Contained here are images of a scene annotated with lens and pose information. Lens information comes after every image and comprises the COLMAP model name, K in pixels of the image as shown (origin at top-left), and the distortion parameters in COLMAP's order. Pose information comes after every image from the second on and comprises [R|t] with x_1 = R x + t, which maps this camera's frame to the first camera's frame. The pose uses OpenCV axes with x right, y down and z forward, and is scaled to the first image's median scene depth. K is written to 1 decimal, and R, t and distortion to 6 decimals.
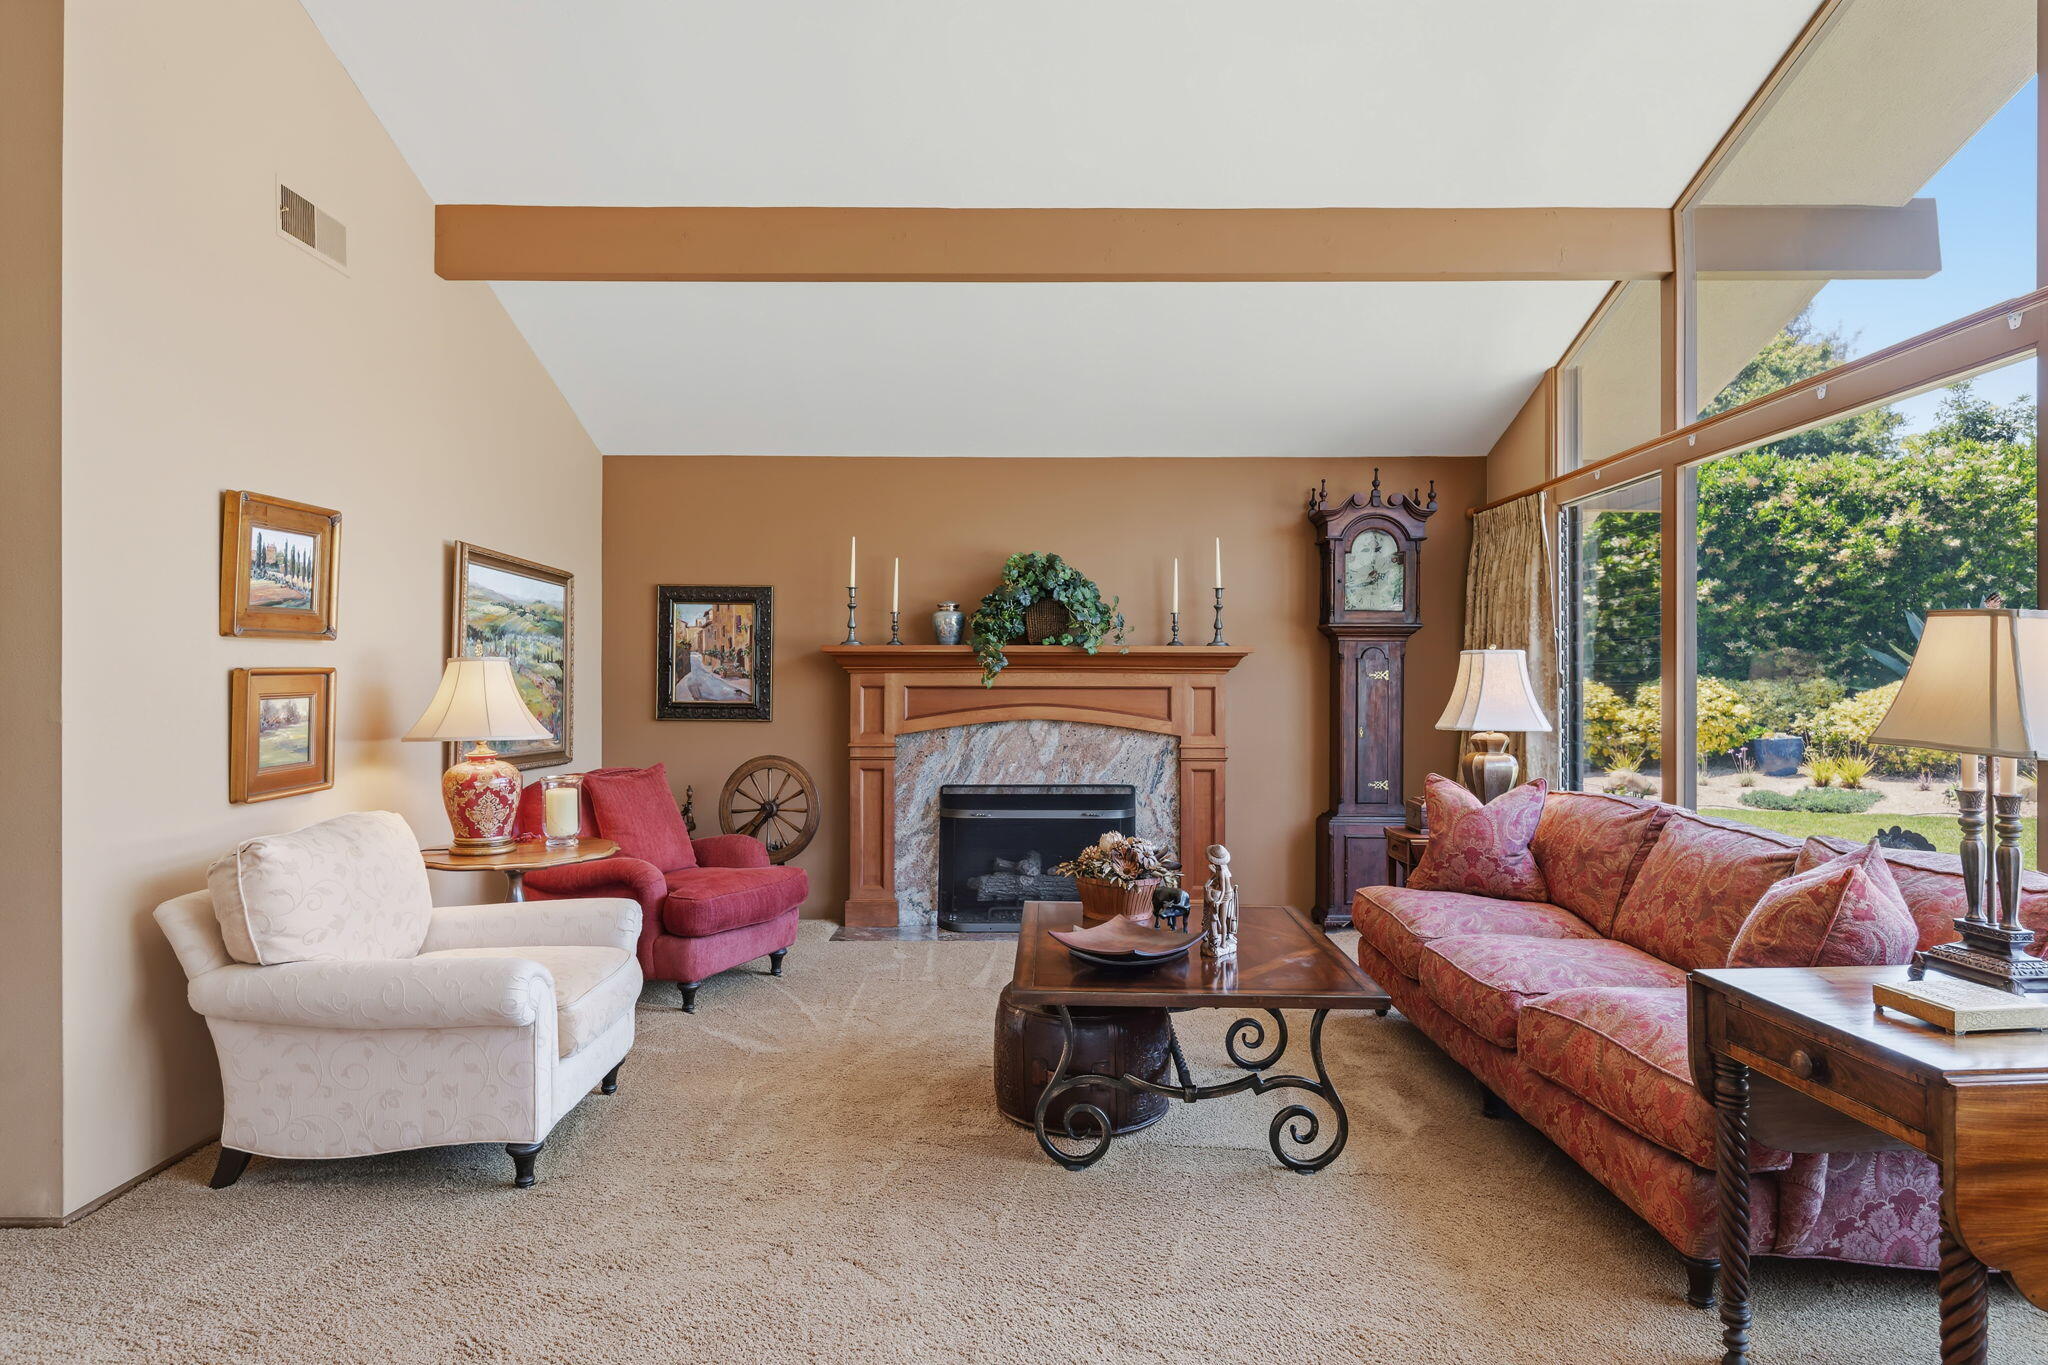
lens RADIAL K [[1193.6, 0, 994.4], [0, 1193.6, 675.6], [0, 0, 1]] dist [0.008402, -0.003511]
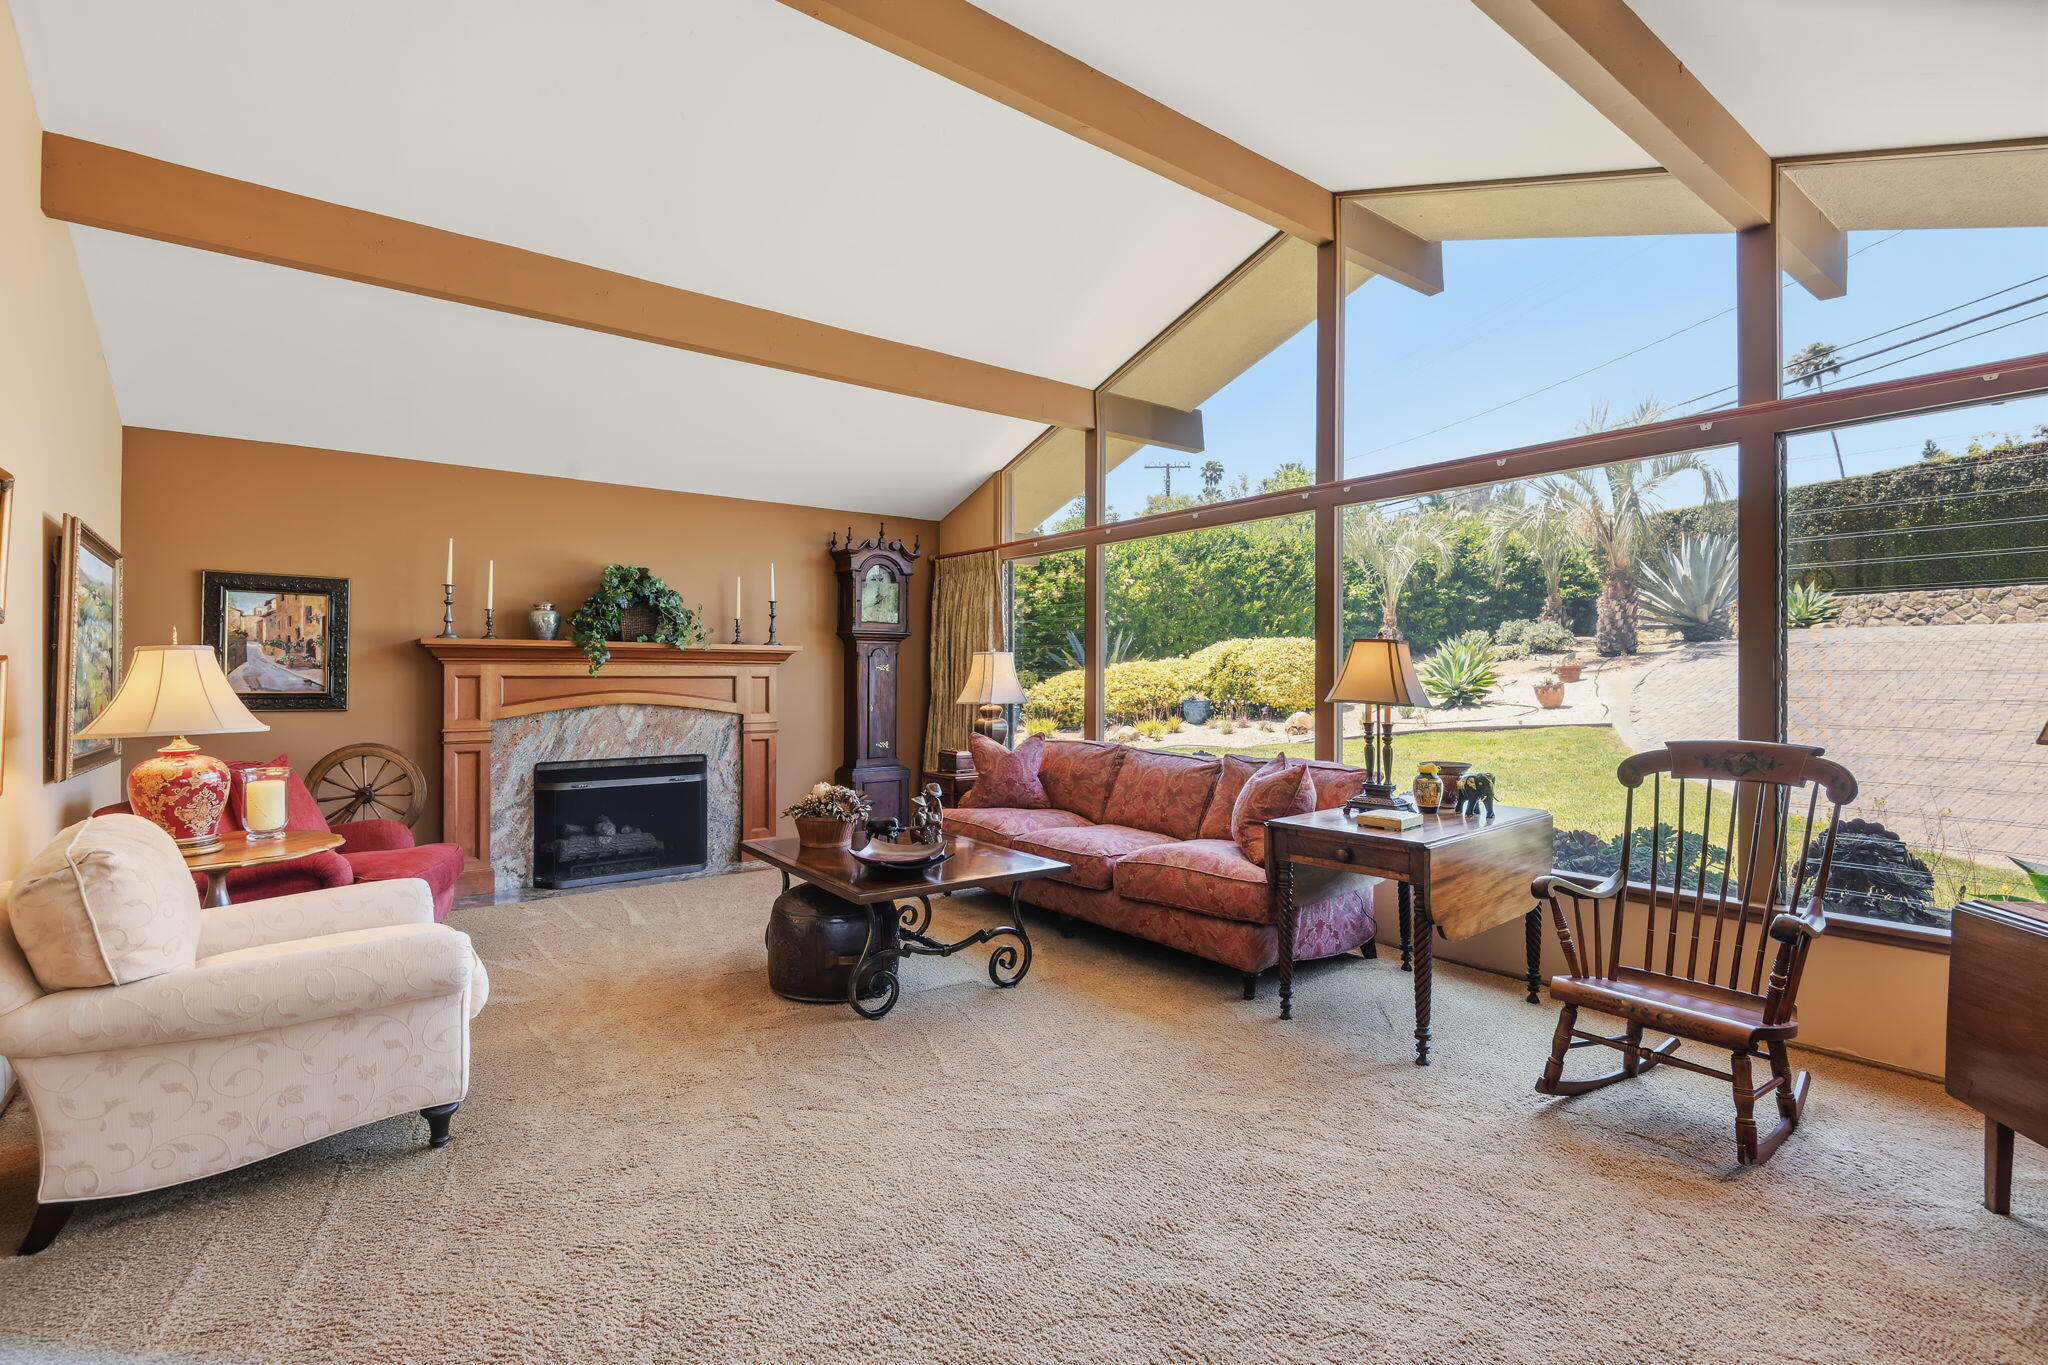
lens RADIAL K [[954.0, 0, 989.9], [0, 954.0, 666.8], [0, 0, 1]] dist [0.005274, -0.001864]
pose [[0.798339, 0.003651, 0.602198, -0.272917], [-0.003310, 0.999993, -0.001674, 0.000249], [-0.602200, -0.000657, 0.798345, 0.013453]]
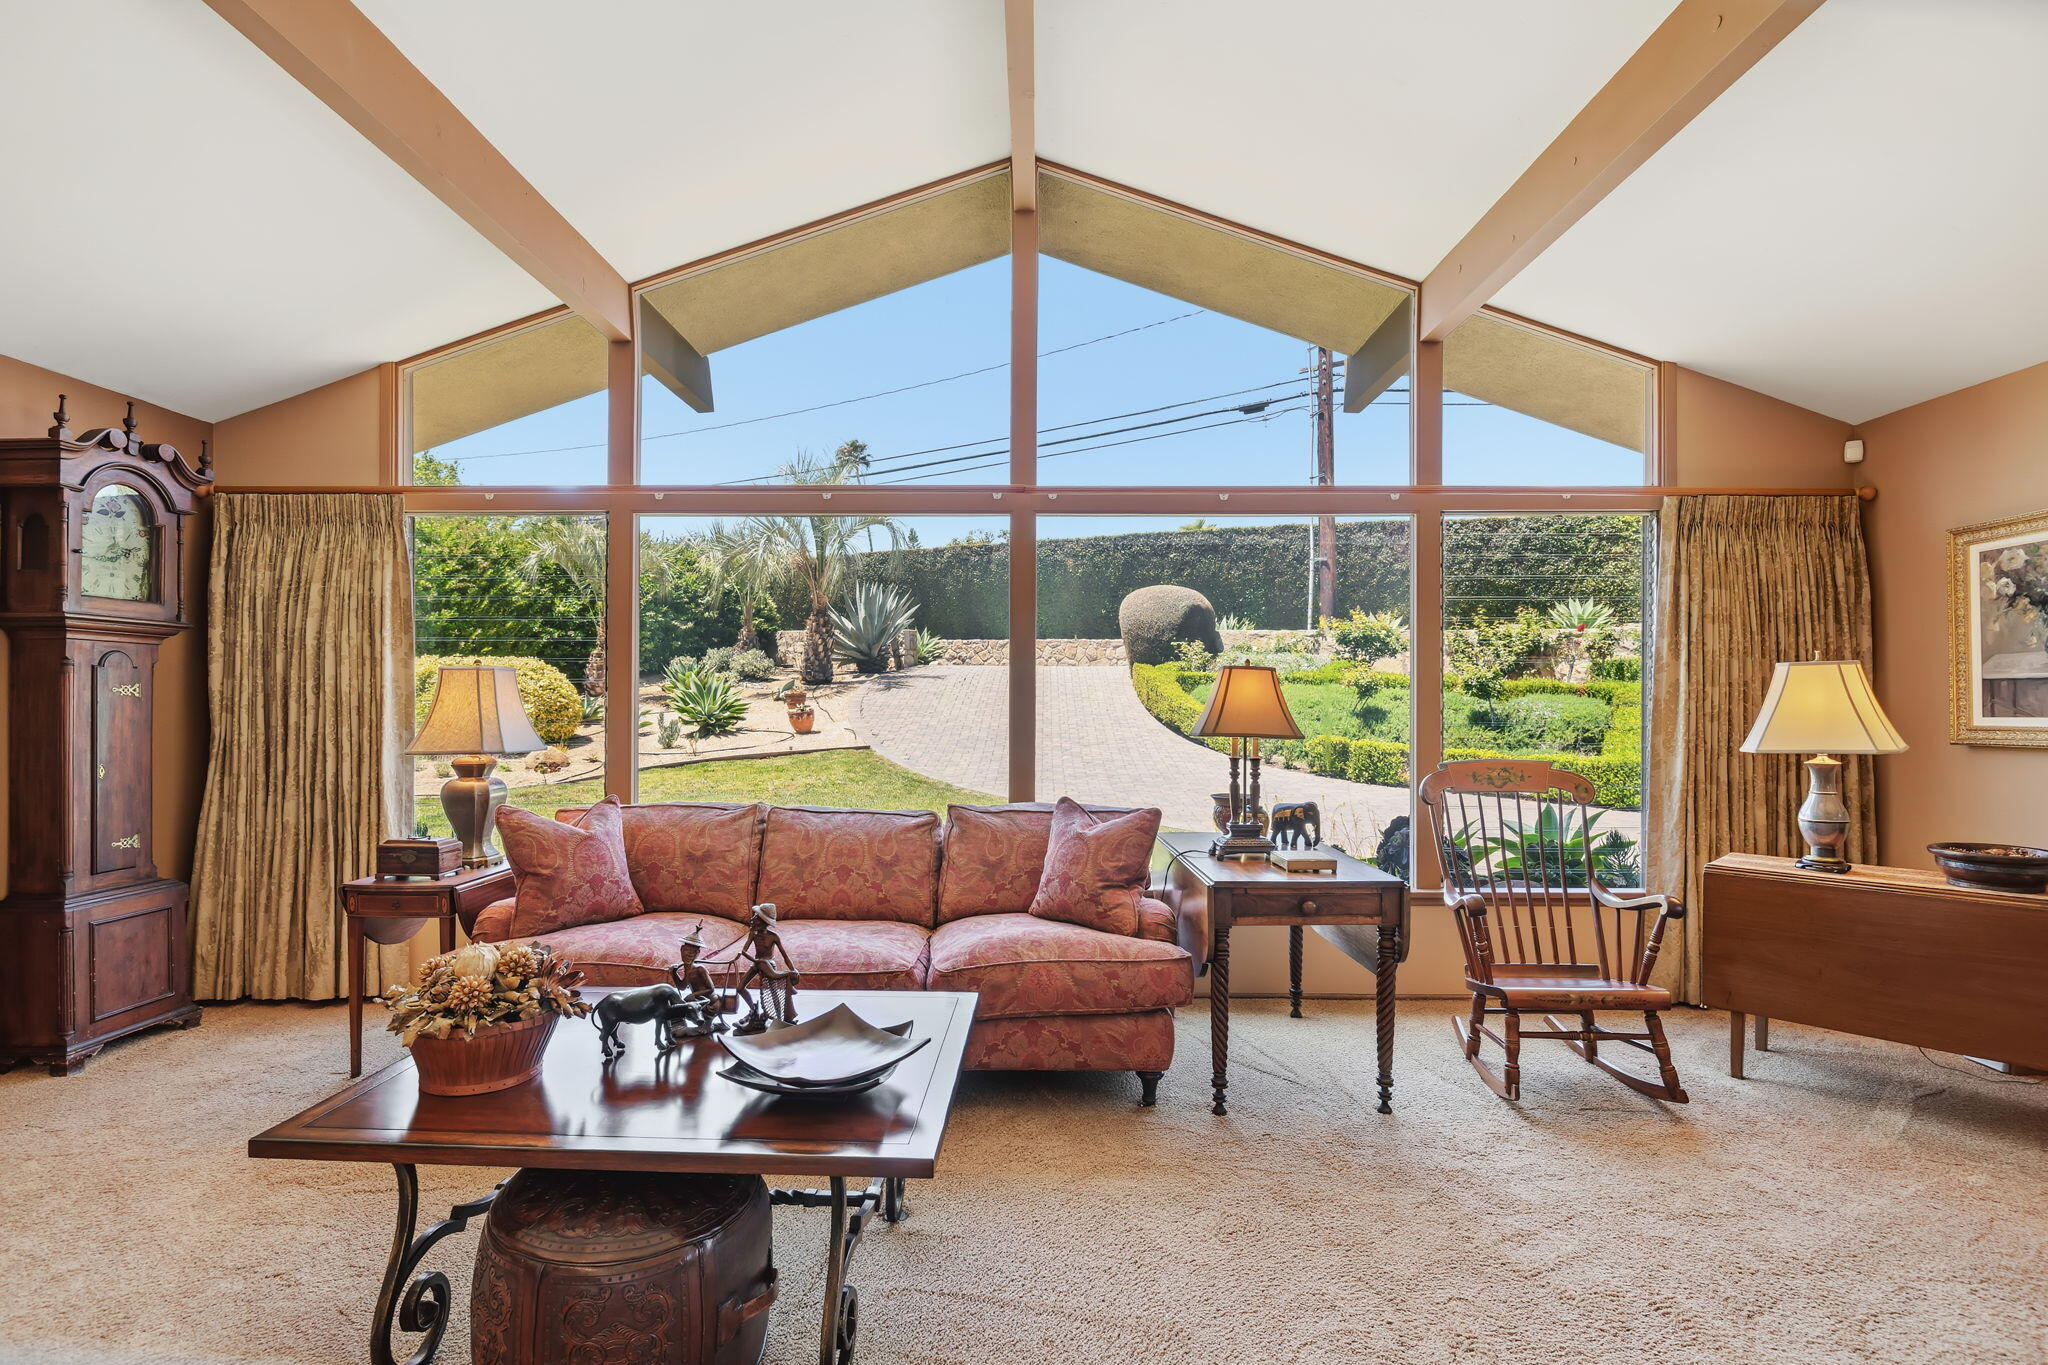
lens RADIAL K [[977.5, 0, 1005.5], [0, 977.5, 686.3], [0, 0, 1]] dist [0.002307, -0.002432]
pose [[-0.011761, 0.013652, 0.999838, -0.282928], [-0.008665, 0.999868, -0.013754, 0.001360], [-0.999893, -0.008826, -0.011641, 0.497380]]
